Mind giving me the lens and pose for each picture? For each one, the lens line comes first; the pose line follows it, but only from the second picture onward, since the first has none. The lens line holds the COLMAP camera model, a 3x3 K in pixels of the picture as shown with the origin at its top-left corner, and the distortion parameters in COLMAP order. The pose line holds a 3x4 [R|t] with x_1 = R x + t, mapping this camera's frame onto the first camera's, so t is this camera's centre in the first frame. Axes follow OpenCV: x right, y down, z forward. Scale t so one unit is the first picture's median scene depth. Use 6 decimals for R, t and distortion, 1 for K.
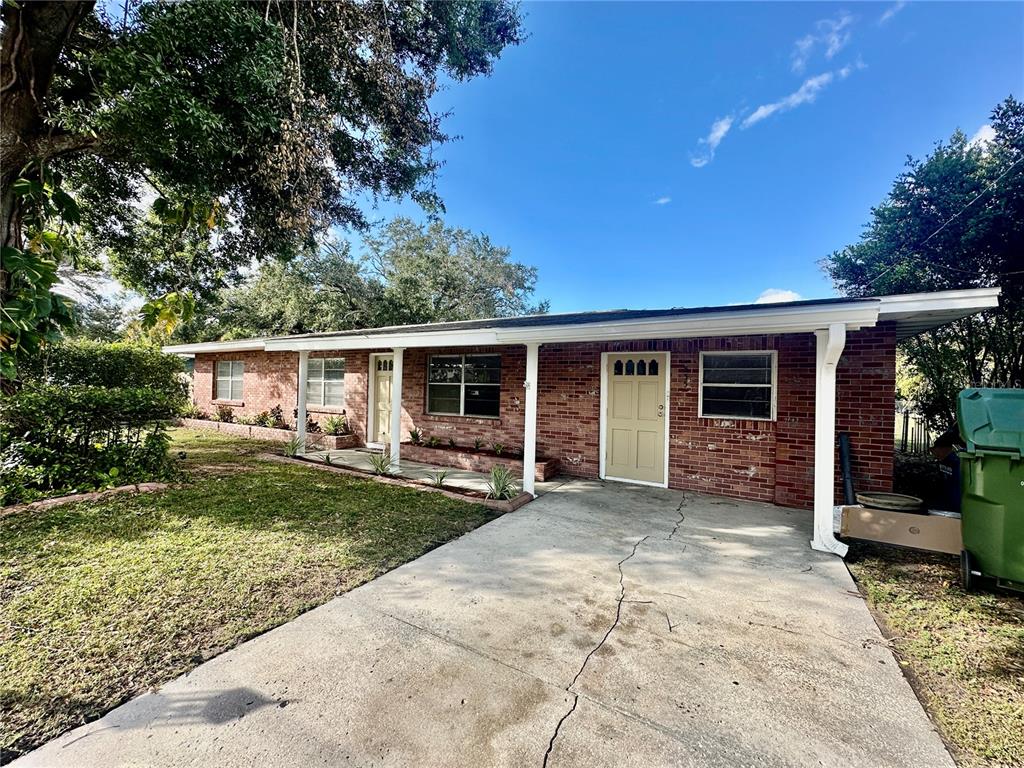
lens RADIAL K [[407.9, 0, 511.8], [0, 407.9, 382.2], [0, 0, 1]] dist [-0.005504, 0.002061]
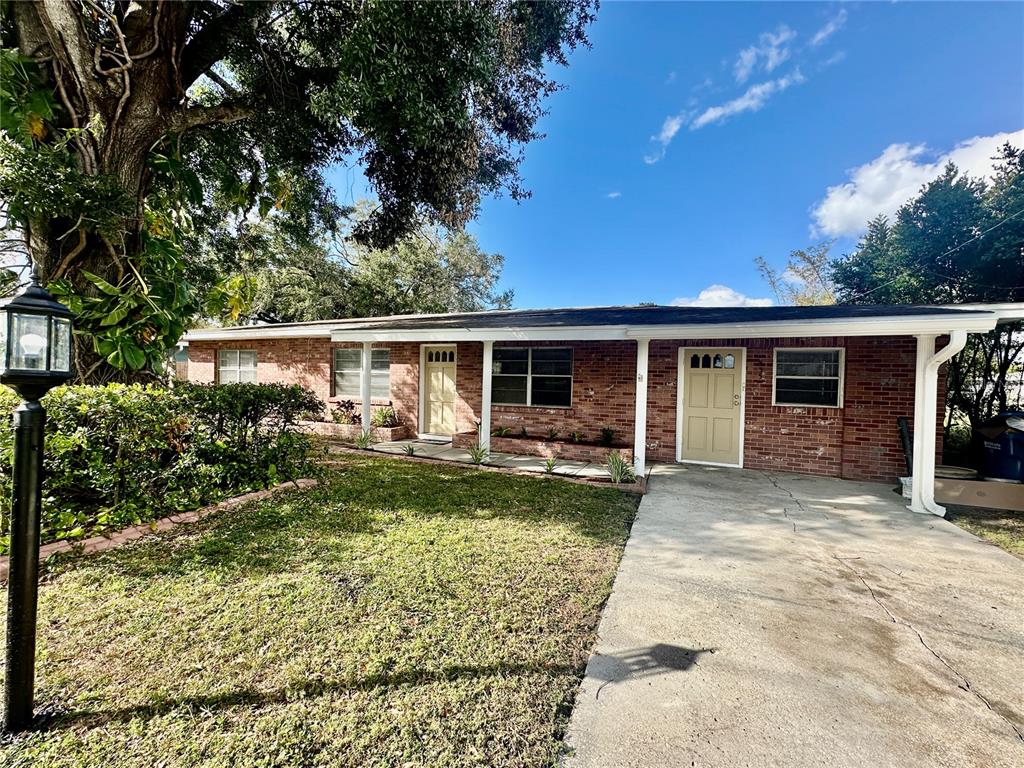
lens RADIAL K [[407.9, 0, 512.3], [0, 407.9, 384.3], [0, 0, 1]] dist [-0.005504, 0.002061]
pose [[0.990808, -0.004208, 0.135214, -0.412585], [-0.000427, 0.999414, 0.034232, -0.011408], [-0.135278, -0.033975, 0.990225, -0.025779]]
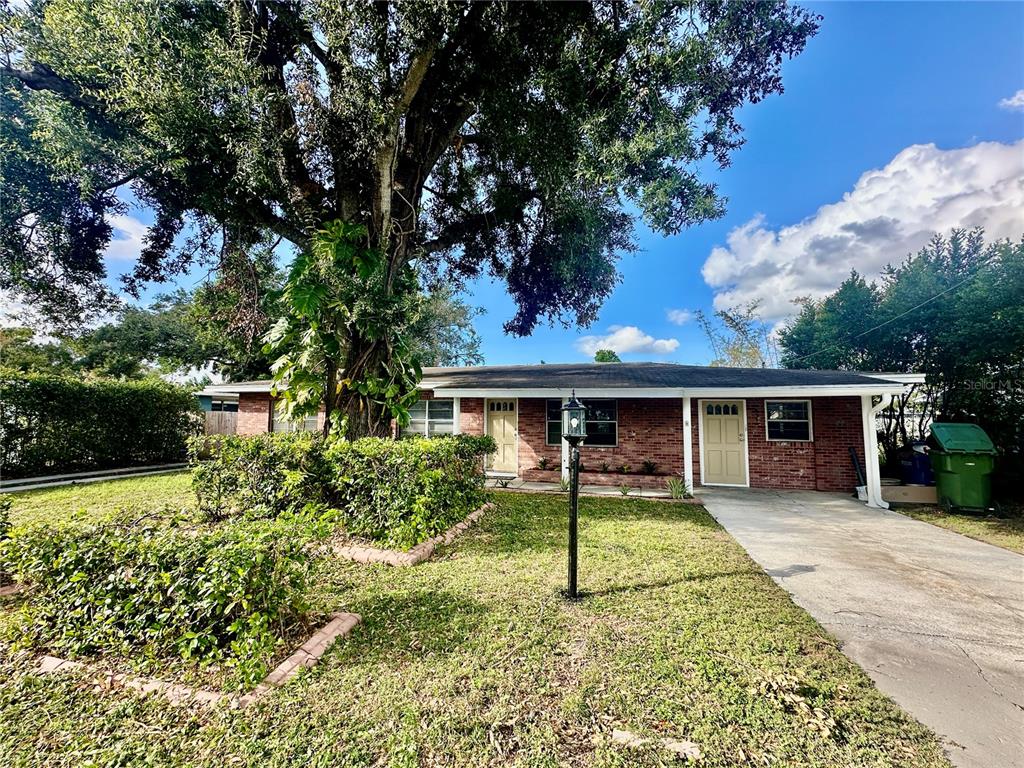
lens RADIAL K [[407.9, 0, 510.2], [0, 407.9, 382.4], [0, 0, 1]] dist [-0.005504, 0.002061]
pose [[0.963543, 0.004793, 0.267509, -0.945156], [0.013046, 0.997809, -0.064867, -0.052675], [-0.267234, 0.065992, 0.961369, -0.290863]]
